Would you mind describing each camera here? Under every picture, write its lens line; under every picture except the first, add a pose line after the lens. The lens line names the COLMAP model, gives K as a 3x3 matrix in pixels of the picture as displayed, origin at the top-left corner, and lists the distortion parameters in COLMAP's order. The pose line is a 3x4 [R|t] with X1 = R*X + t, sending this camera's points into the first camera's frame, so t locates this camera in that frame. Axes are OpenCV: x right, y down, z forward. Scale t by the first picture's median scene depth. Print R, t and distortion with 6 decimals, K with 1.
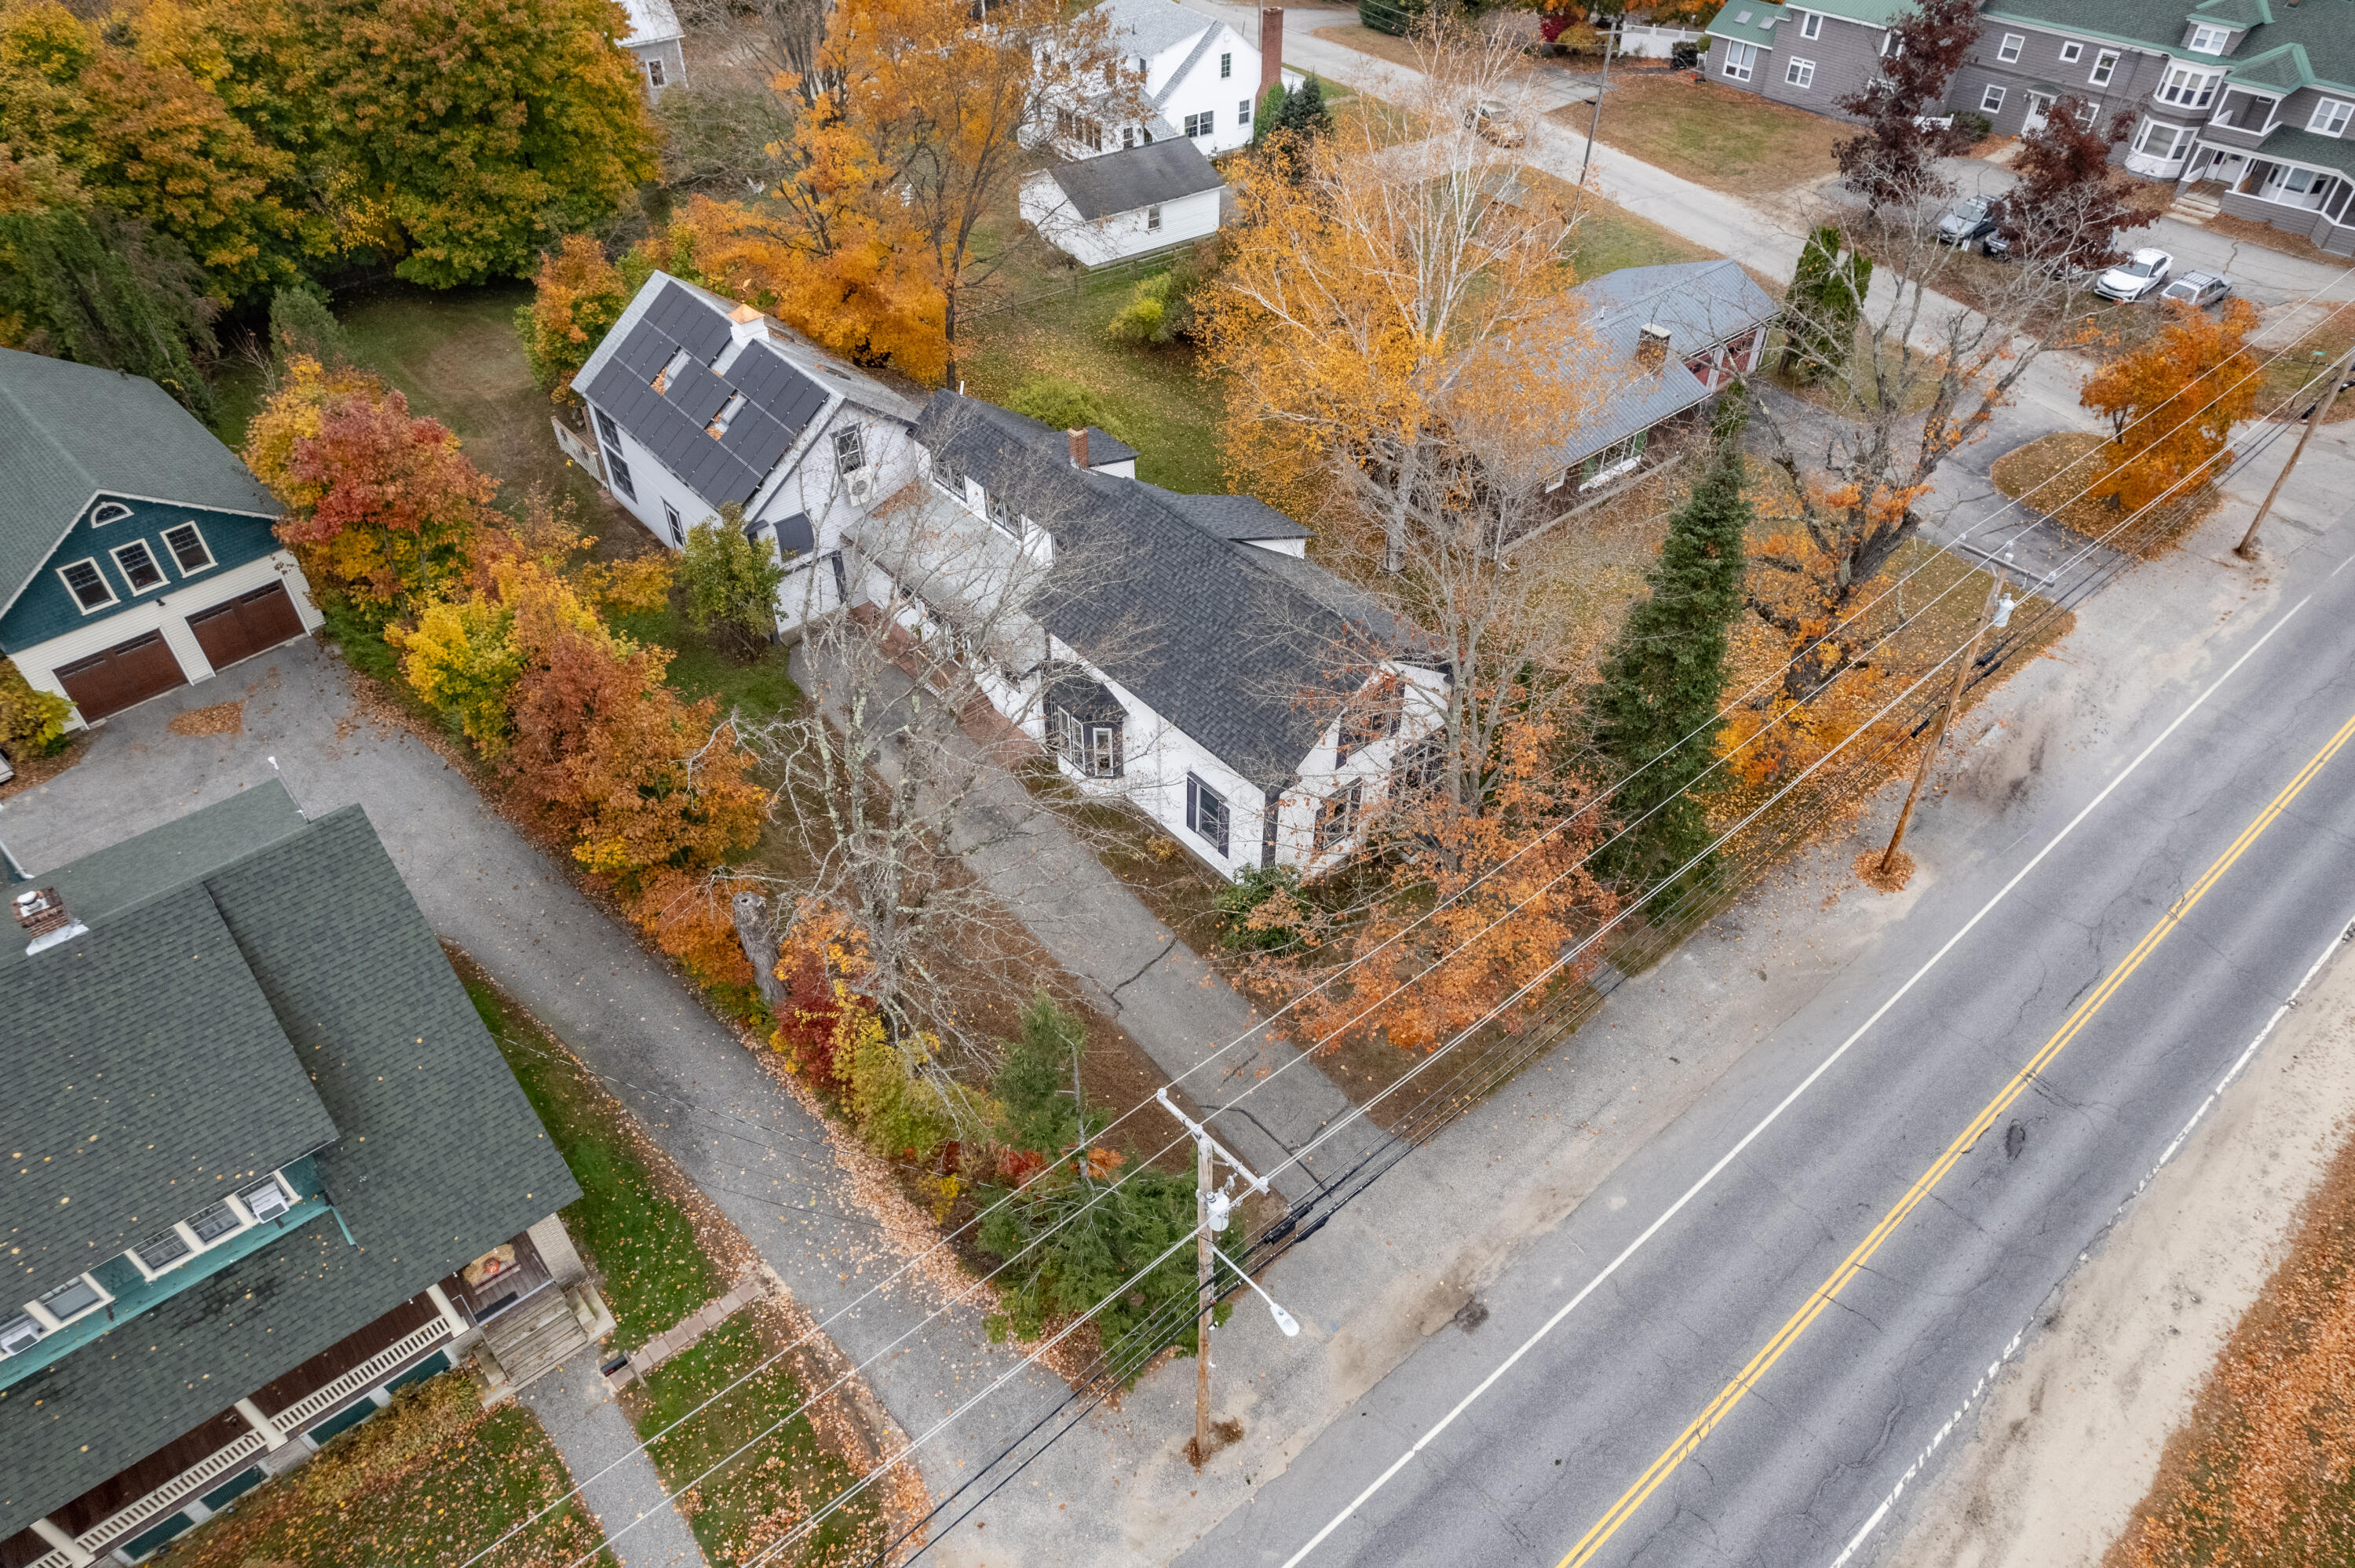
lens RADIAL K [[1497.6, 0, 1207.8], [0, 1497.6, 768.3], [0, 0, 1]] dist [-0.061171, 0.063778]
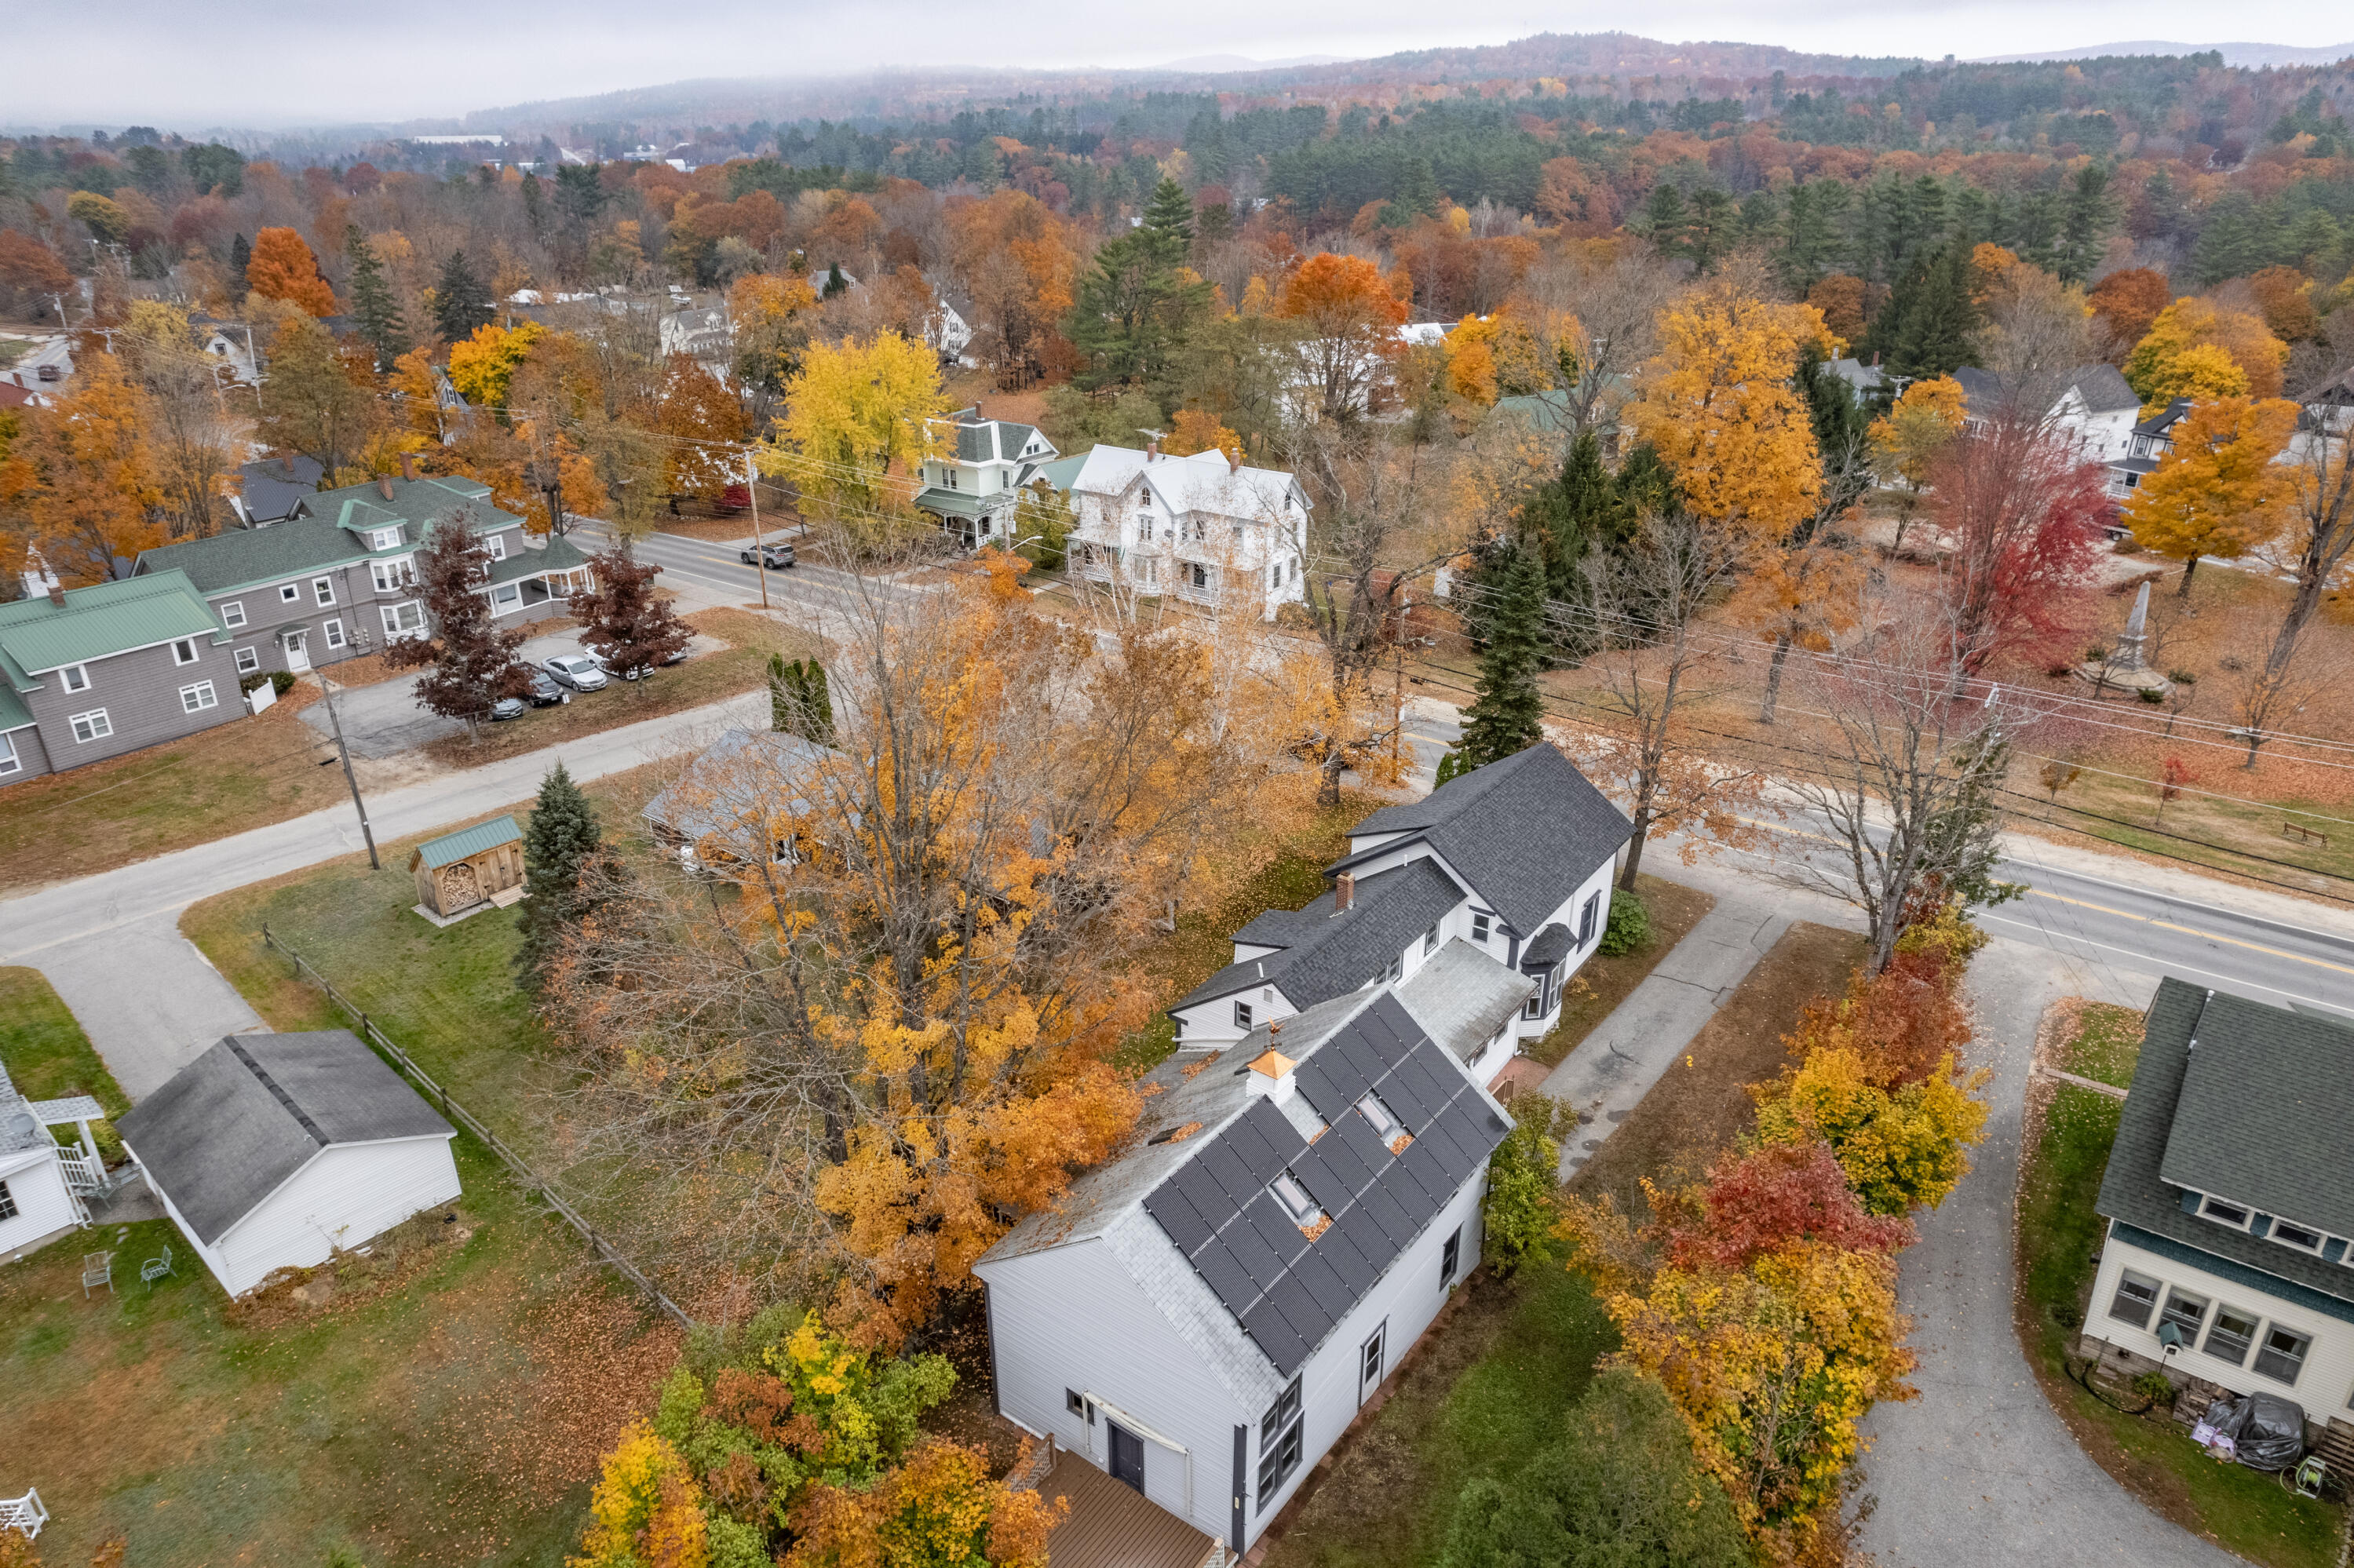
lens RADIAL K [[1540.6, 0, 1177.0], [0, 1540.6, 784.0], [0, 0, 1]] dist [-0.076679, 0.076197]
pose [[-0.218684, -0.394684, 0.892414, -0.591650], [0.648197, 0.624858, 0.435193, -0.481211], [-0.729396, 0.673629, 0.119187, 0.527554]]
